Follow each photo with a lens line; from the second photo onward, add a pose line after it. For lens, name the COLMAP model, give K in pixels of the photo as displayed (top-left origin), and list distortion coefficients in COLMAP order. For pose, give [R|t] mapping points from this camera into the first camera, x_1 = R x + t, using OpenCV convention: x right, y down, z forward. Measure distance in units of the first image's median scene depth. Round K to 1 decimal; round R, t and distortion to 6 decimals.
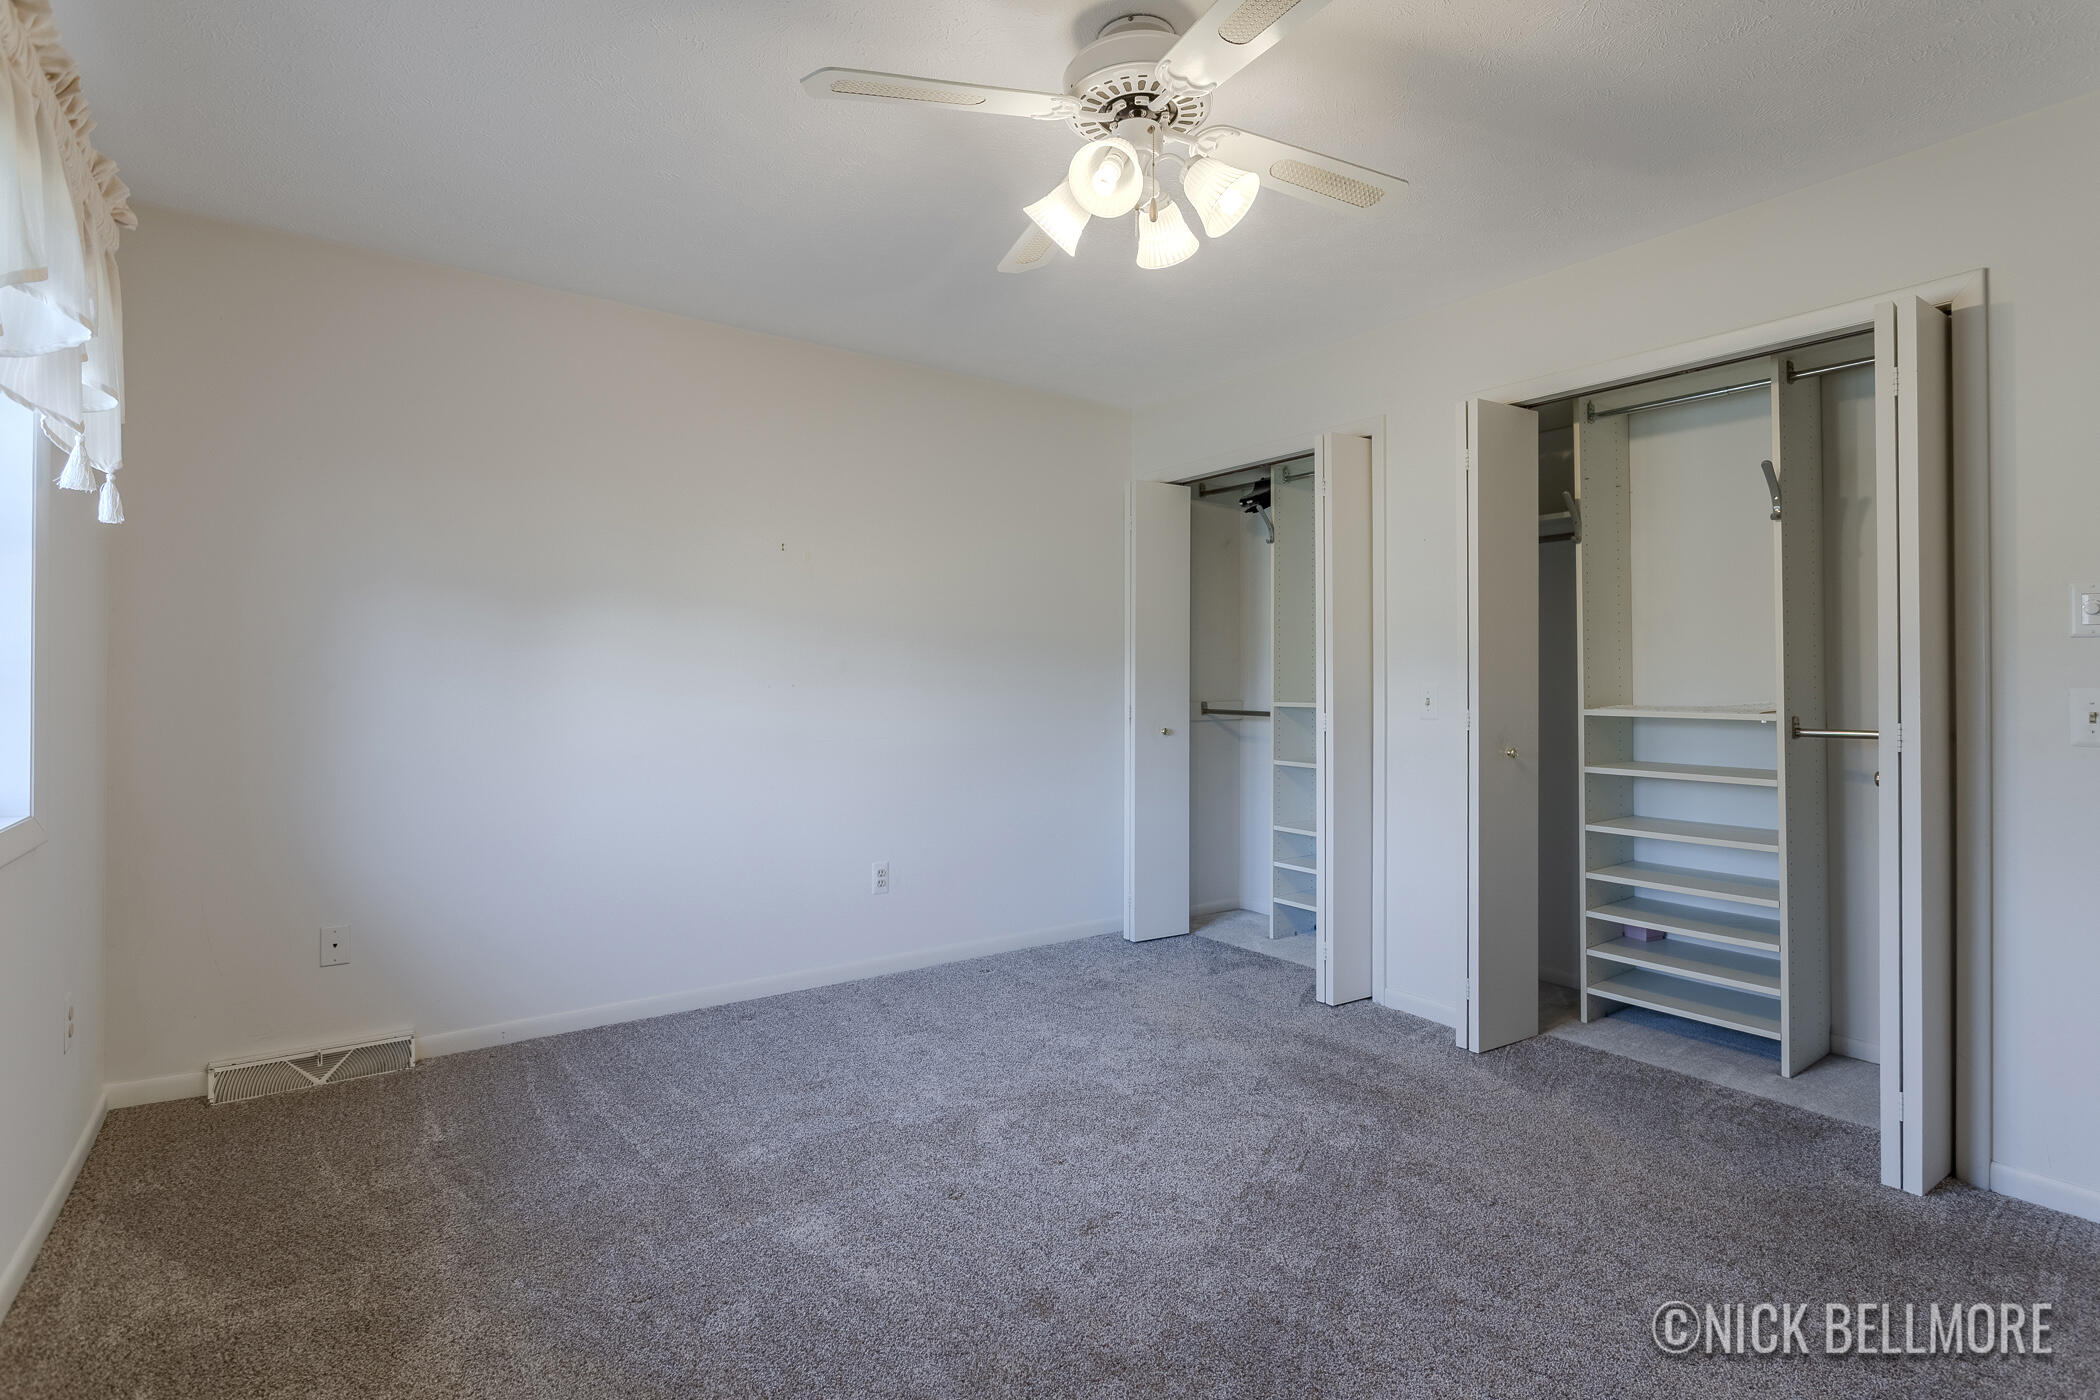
lens RADIAL K [[1029.7, 0, 1043.3], [0, 1029.7, 691.2], [0, 0, 1]] dist [-0.032833, 0.012474]
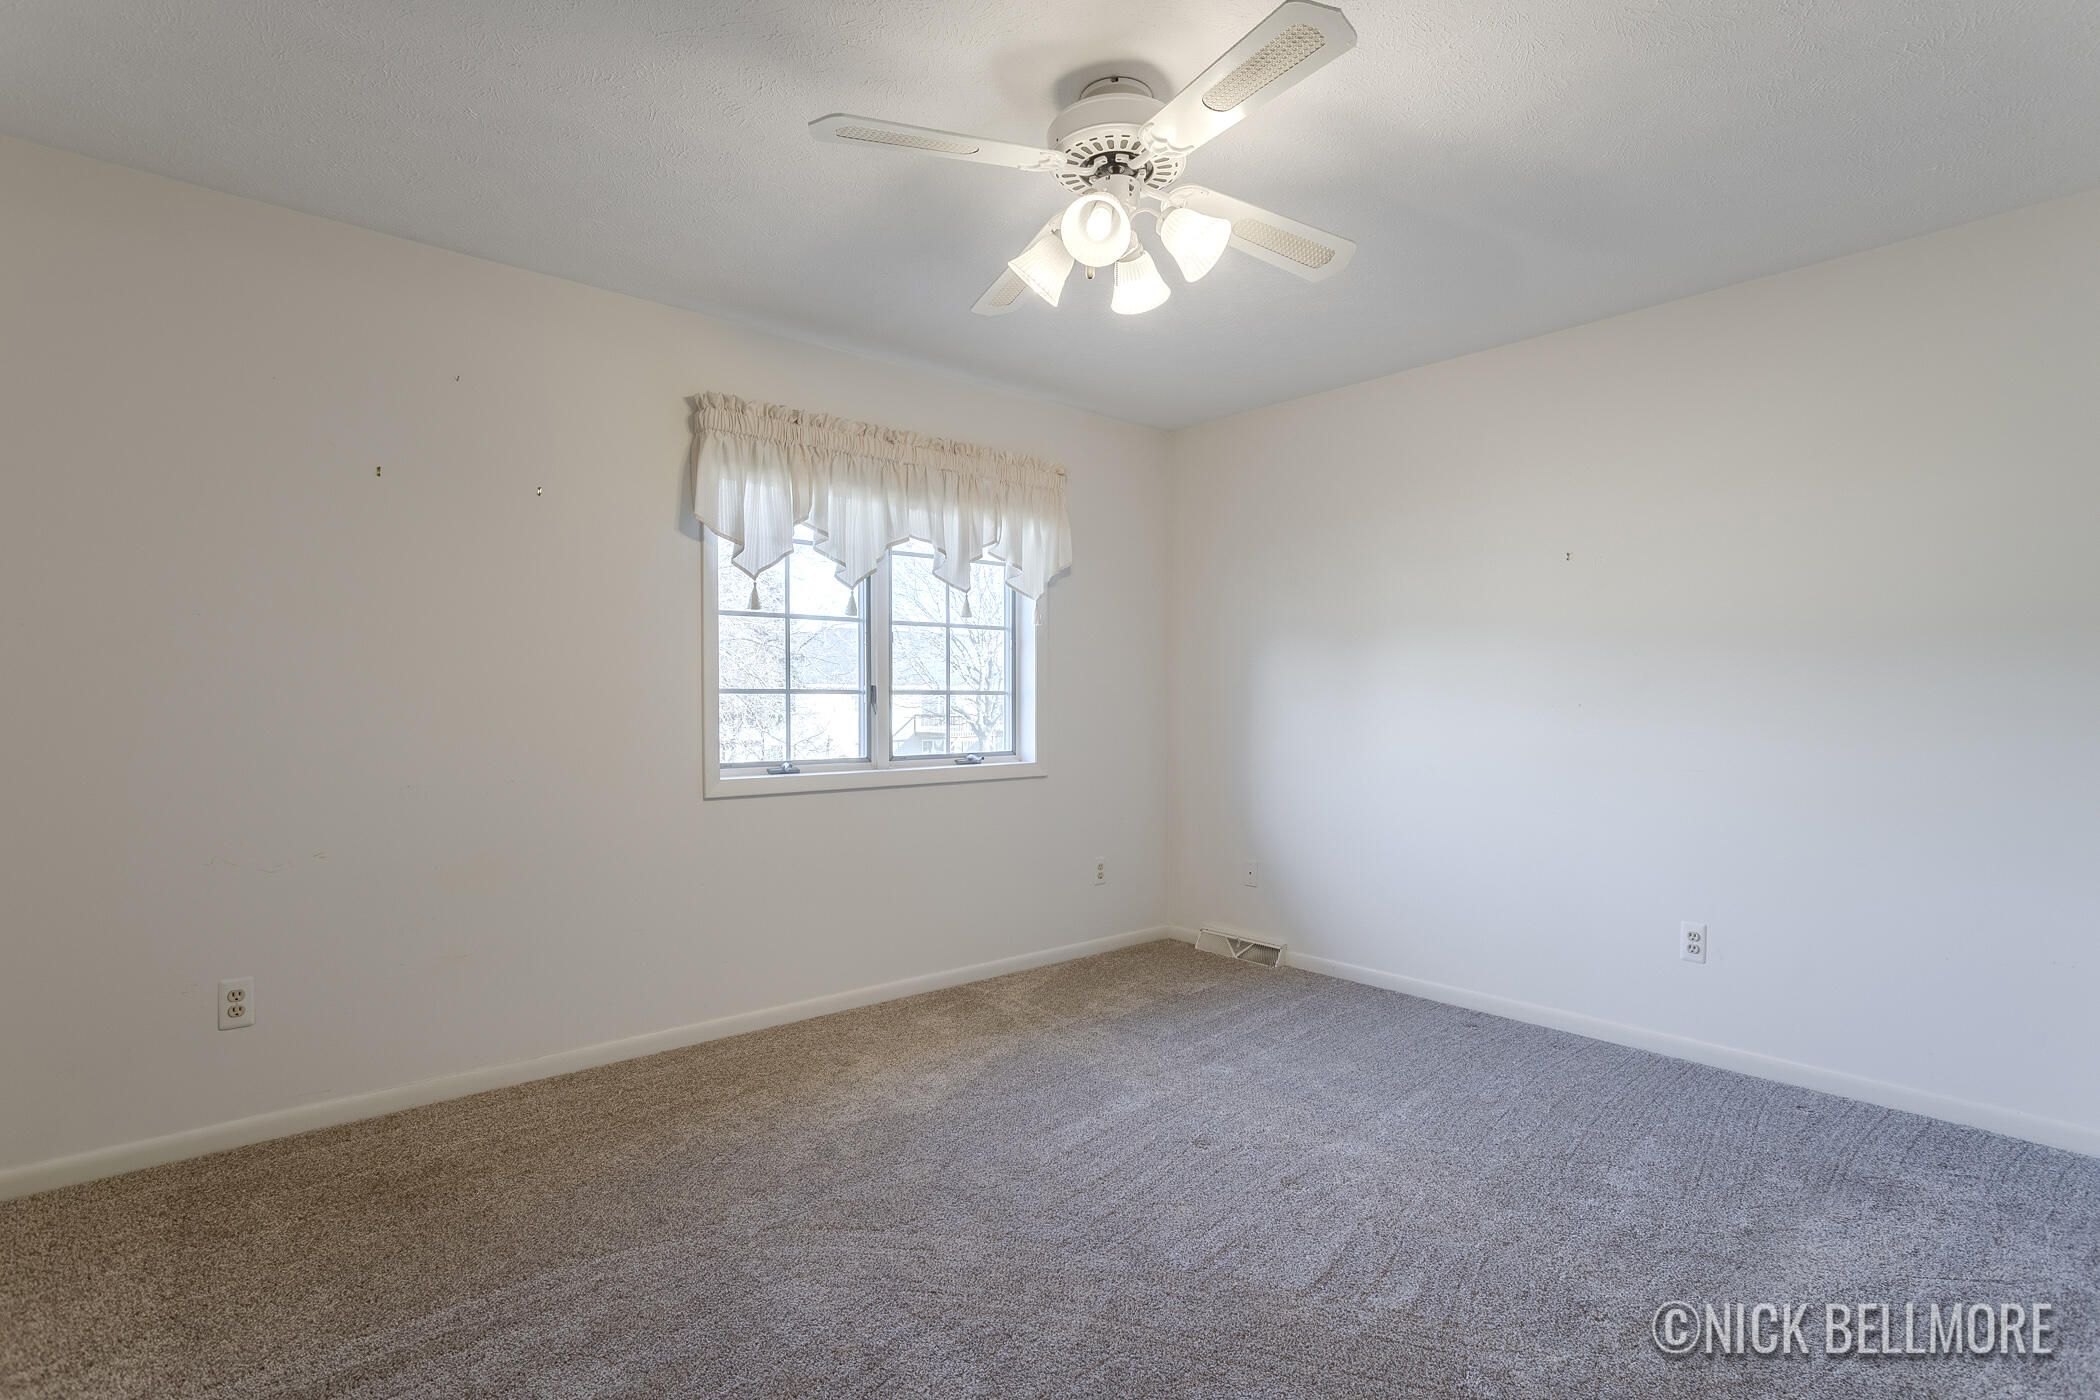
lens RADIAL K [[1029.7, 0, 1043.3], [0, 1029.7, 691.2], [0, 0, 1]] dist [-0.032833, 0.012474]
pose [[0.048285, -0.008642, -0.998796, 0.758884], [-0.003377, 0.999955, -0.008815, -0.009625], [0.998828, 0.003798, 0.048253, 0.544874]]
